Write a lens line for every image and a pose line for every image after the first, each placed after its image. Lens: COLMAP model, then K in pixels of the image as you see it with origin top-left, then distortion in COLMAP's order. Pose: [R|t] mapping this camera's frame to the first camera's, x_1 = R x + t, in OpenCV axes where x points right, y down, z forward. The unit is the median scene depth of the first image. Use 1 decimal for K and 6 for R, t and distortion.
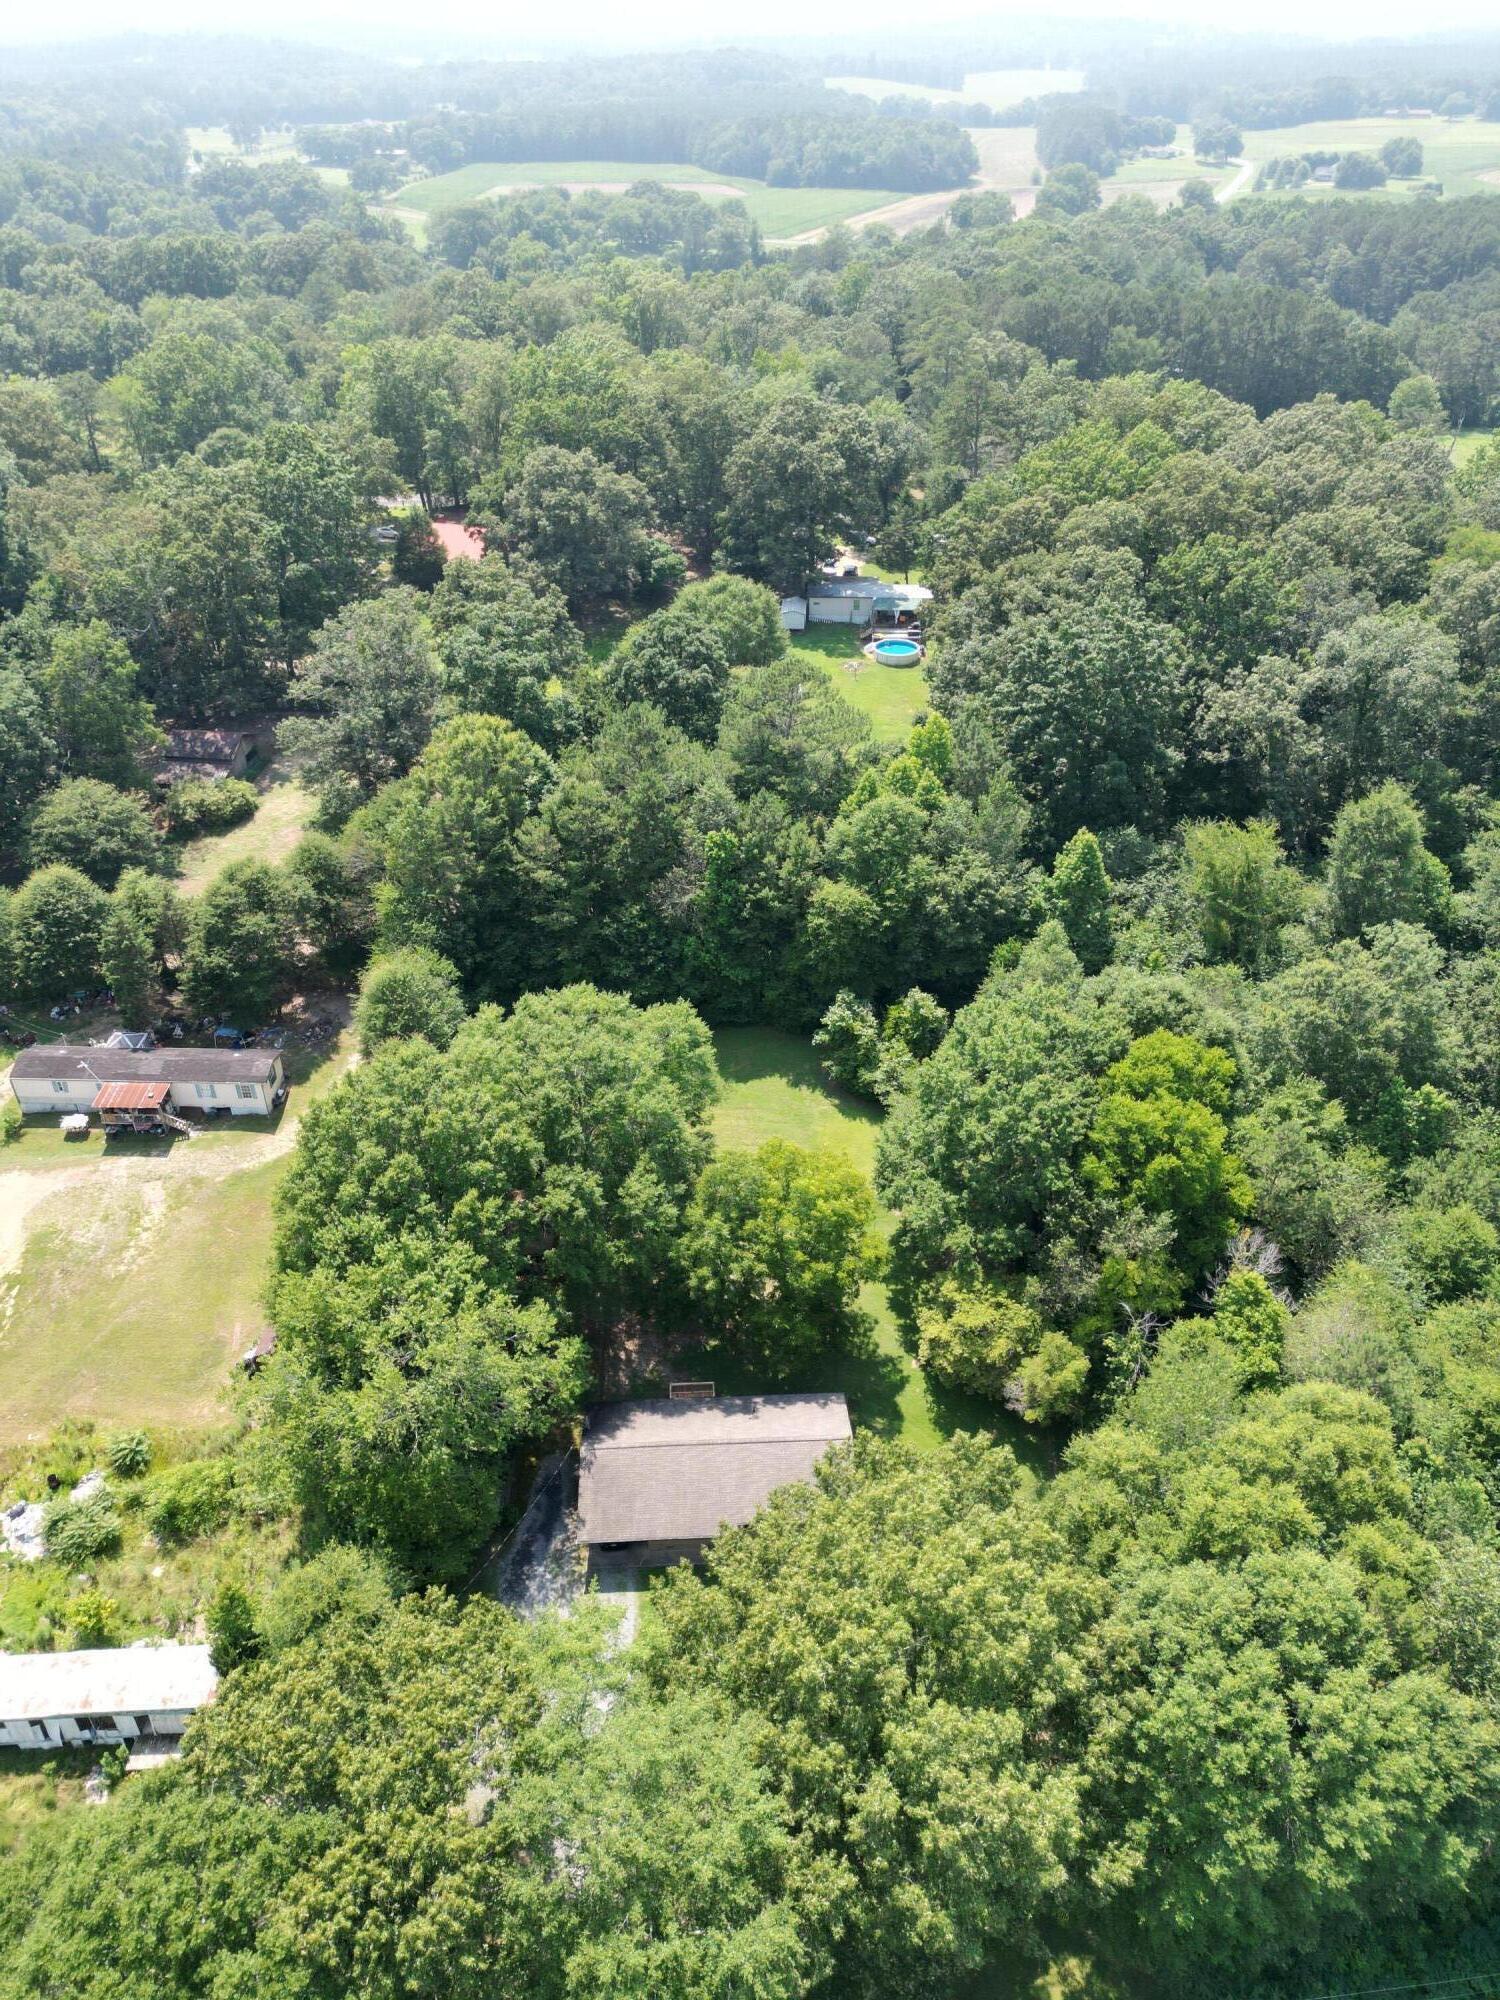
lens RADIAL K [[1360.4, 0, 756.5], [0, 1360.4, 994.4], [0, 0, 1]] dist [-0.000047, 0.003306]
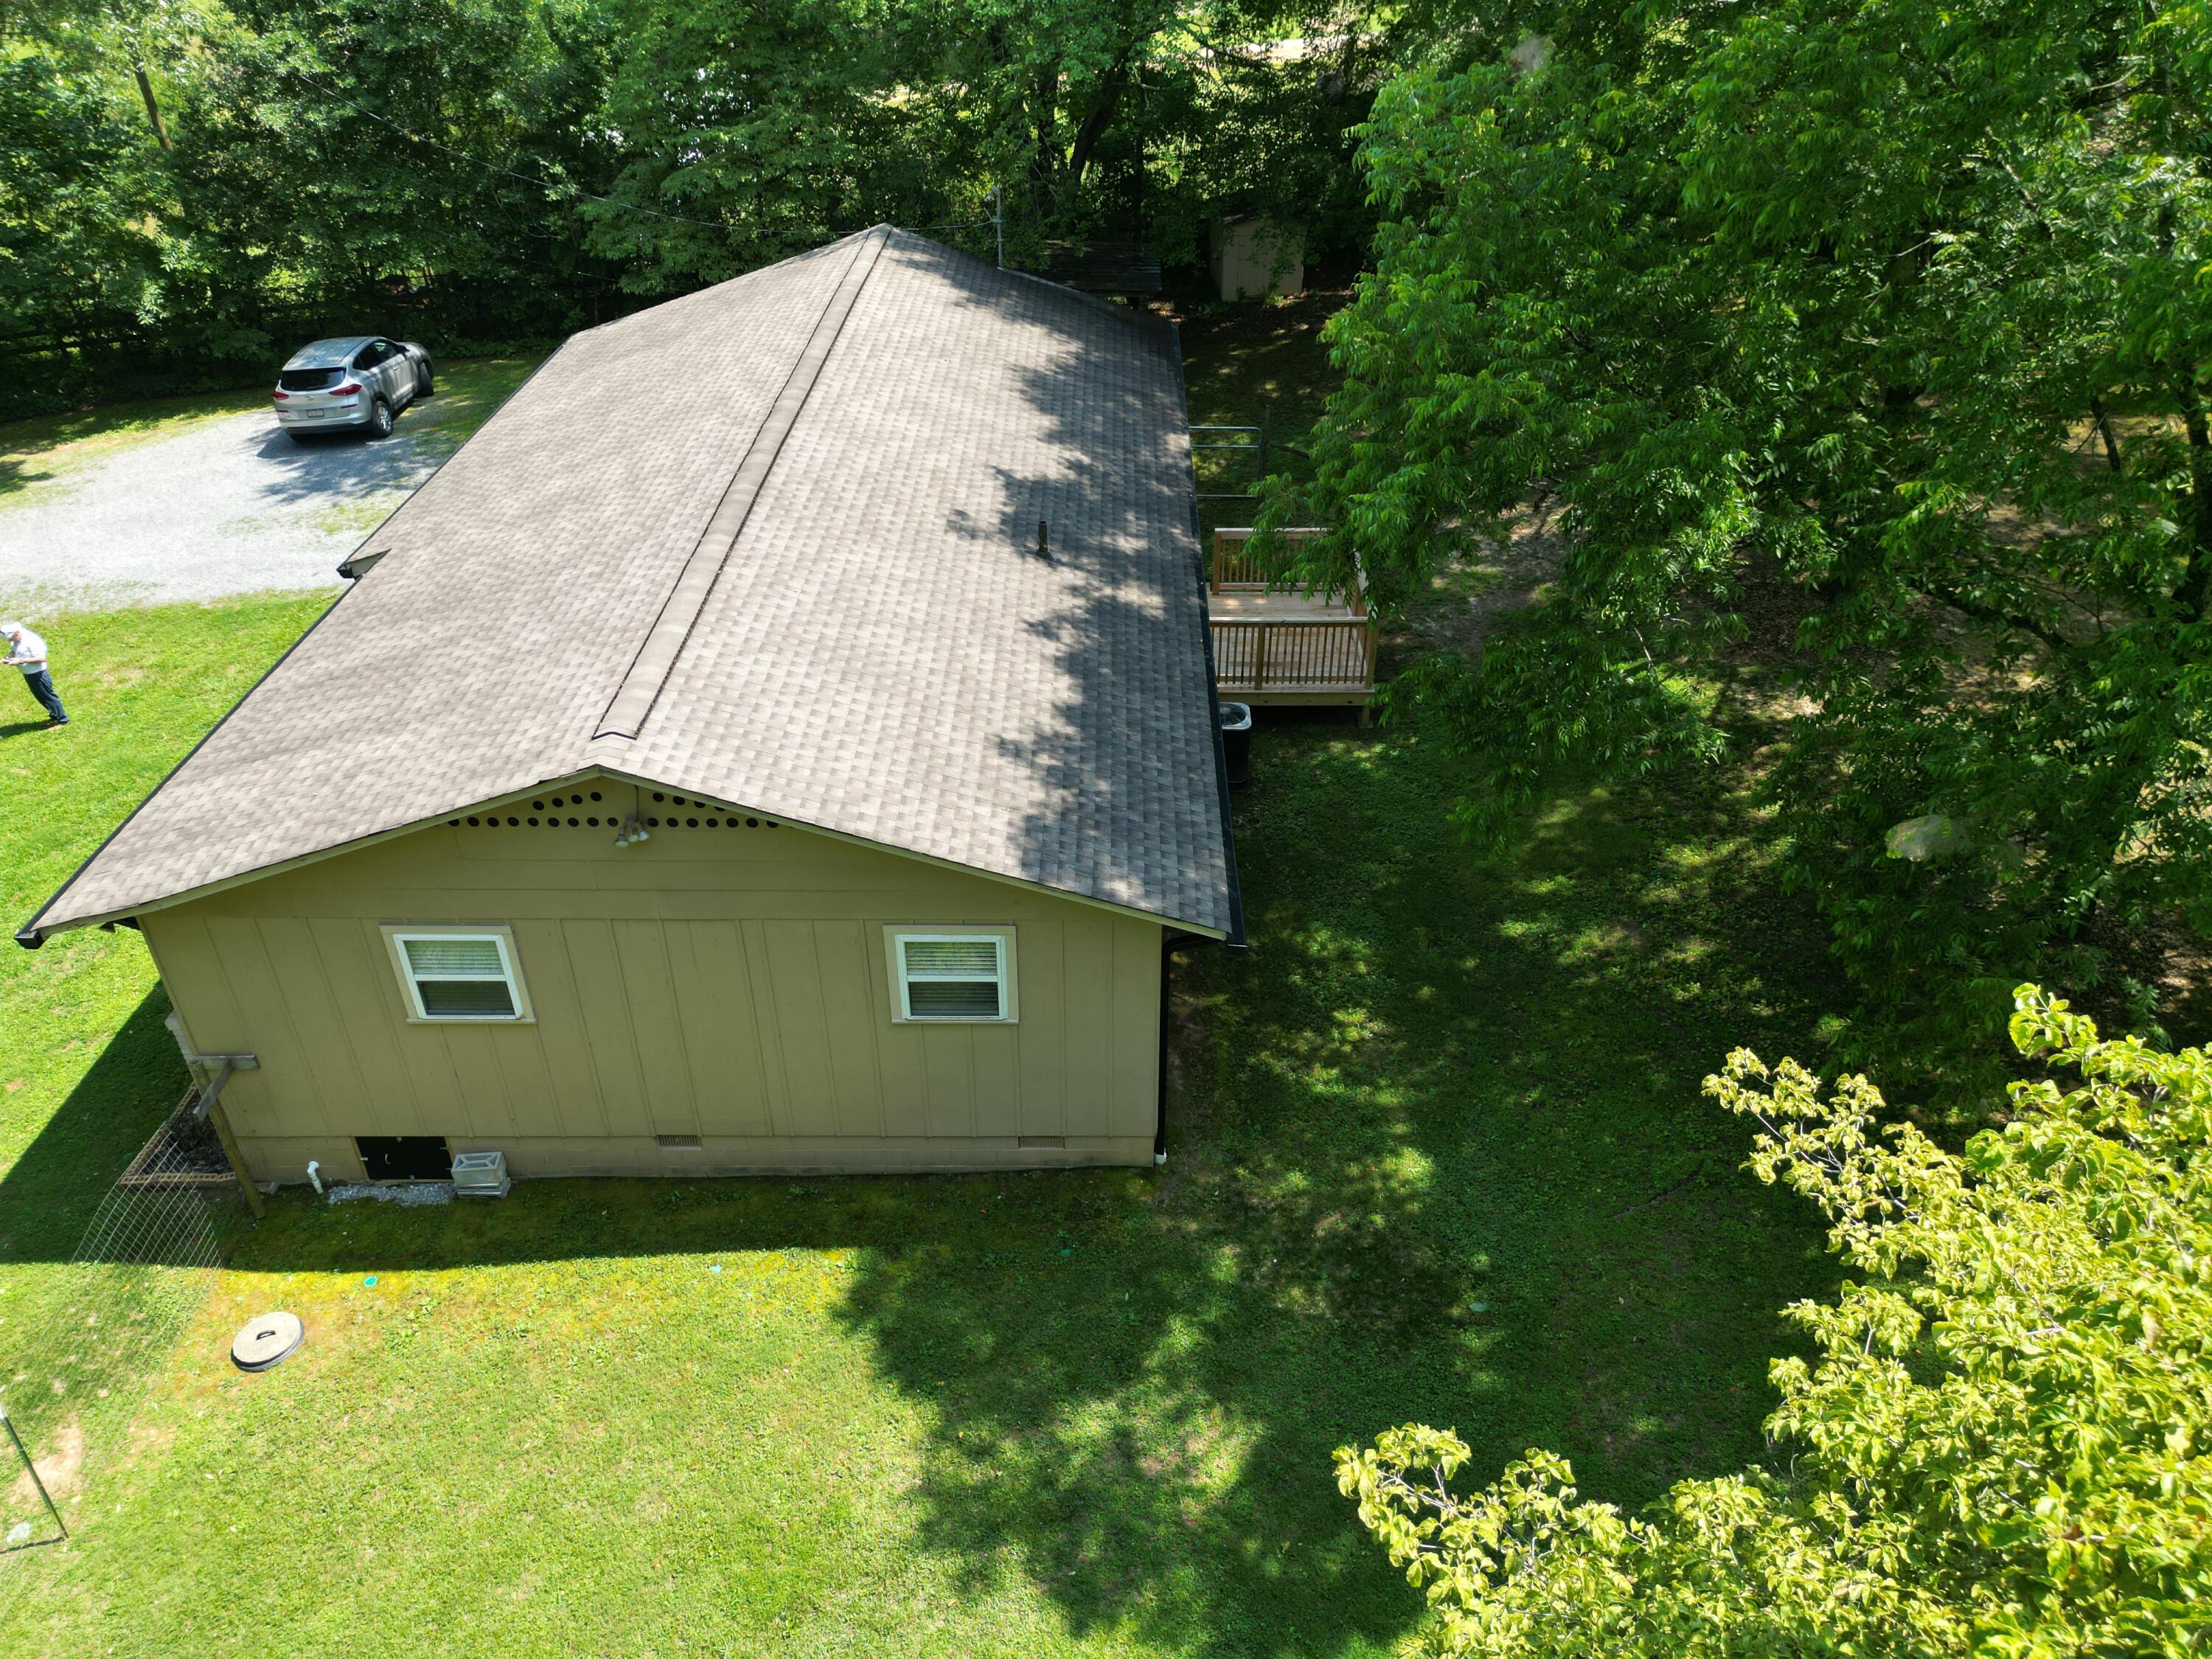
lens RADIAL K [[1554.3, 0, 1097.0], [0, 1554.3, 830.5], [0, 0, 1]] dist [0.039922, -0.031772]
pose [[-0.056177, 0.548716, -0.834120, 0.140695], [-0.572496, 0.666750, 0.477171, 0.183670], [0.817980, 0.504337, 0.276681, 0.766874]]
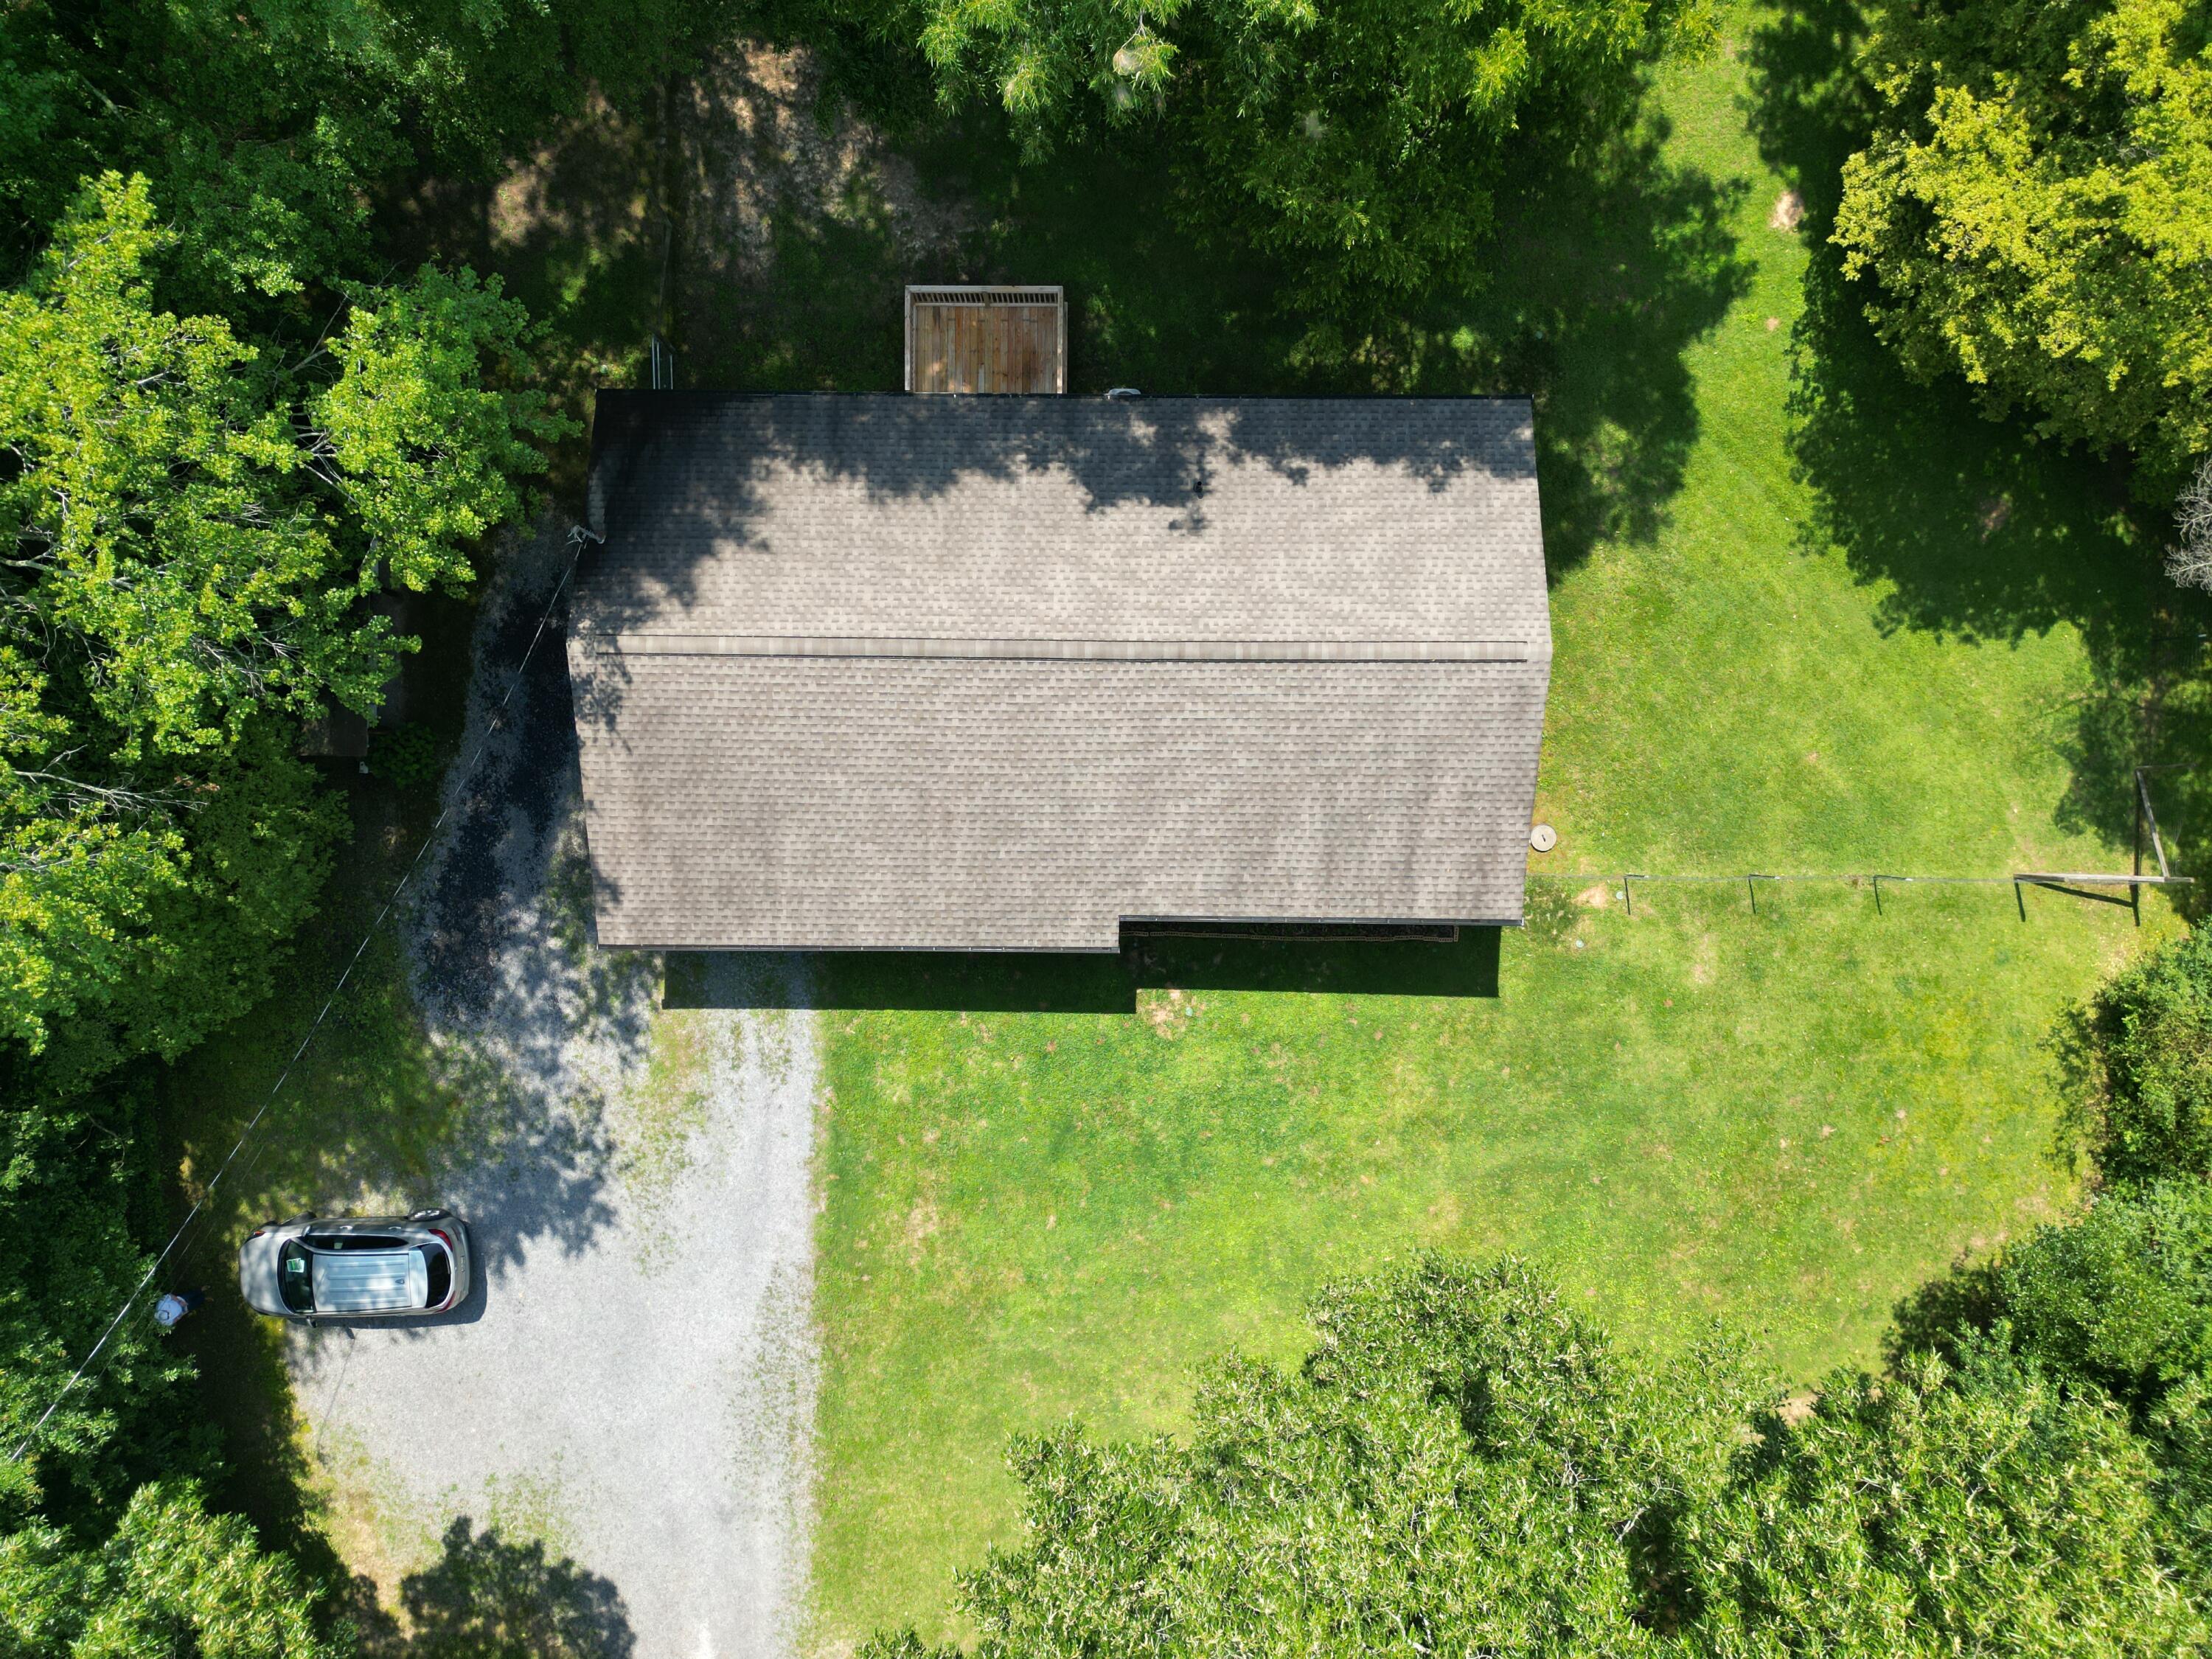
lens RADIAL K [[1554.3, 0, 1097.0], [0, 1554.3, 830.5], [0, 0, 1]] dist [0.039922, -0.031772]
pose [[0.998316, 0.056449, -0.013394, -0.010962], [-0.019745, 0.547675, 0.836458, 0.063796], [0.054552, -0.834785, 0.547867, 0.606423]]
